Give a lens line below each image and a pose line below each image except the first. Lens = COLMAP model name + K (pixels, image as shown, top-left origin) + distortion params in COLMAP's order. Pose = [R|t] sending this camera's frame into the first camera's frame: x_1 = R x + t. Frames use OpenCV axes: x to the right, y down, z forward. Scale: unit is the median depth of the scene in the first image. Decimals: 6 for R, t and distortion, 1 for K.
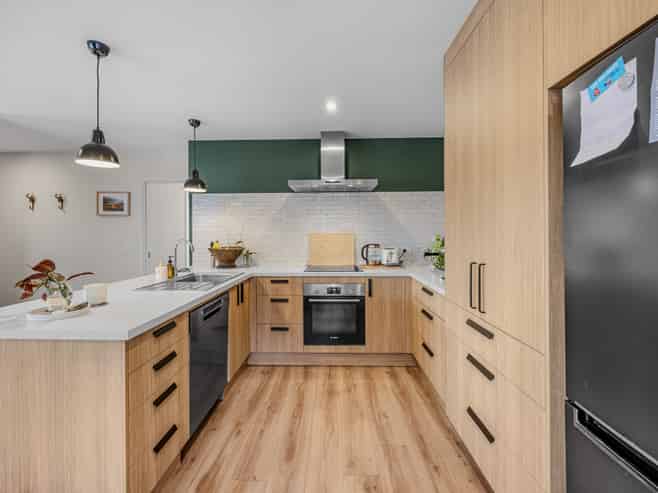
lens RADIAL K [[283.5, 0, 326.4], [0, 283.5, 235.7], [0, 0, 1]] dist [-0.006258, -0.000710]
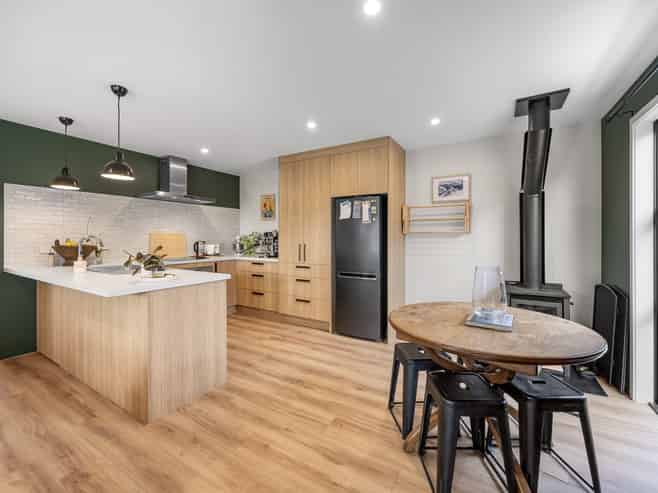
lens RADIAL K [[283.5, 0, 333.1], [0, 283.5, 247.0], [0, 0, 1]] dist [-0.006258, -0.000710]
pose [[0.468666, -0.022617, 0.883086, -0.933626], [0.000773, 0.999682, 0.025192, 0.027133], [-0.883375, -0.011124, 0.468535, -0.309433]]
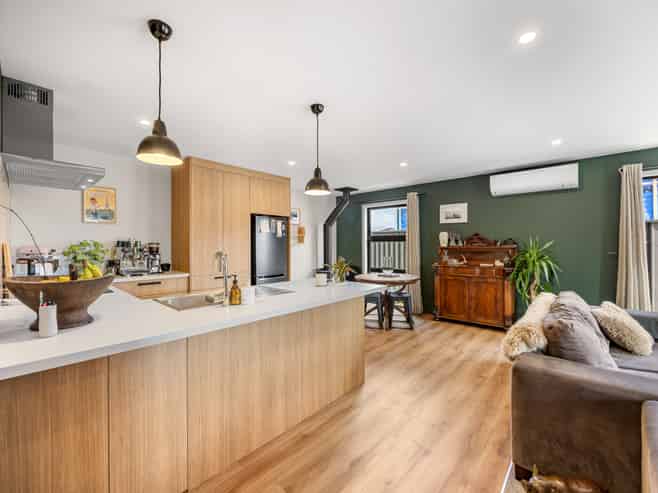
lens RADIAL K [[283.5, 0, 329.8], [0, 283.5, 242.9], [0, 0, 1]] dist [-0.006258, -0.000710]
pose [[-0.754433, 0.009670, 0.656306, -1.094259], [0.006258, 0.999952, -0.007539, 0.004787], [-0.656347, -0.001581, -0.754457, 1.244973]]
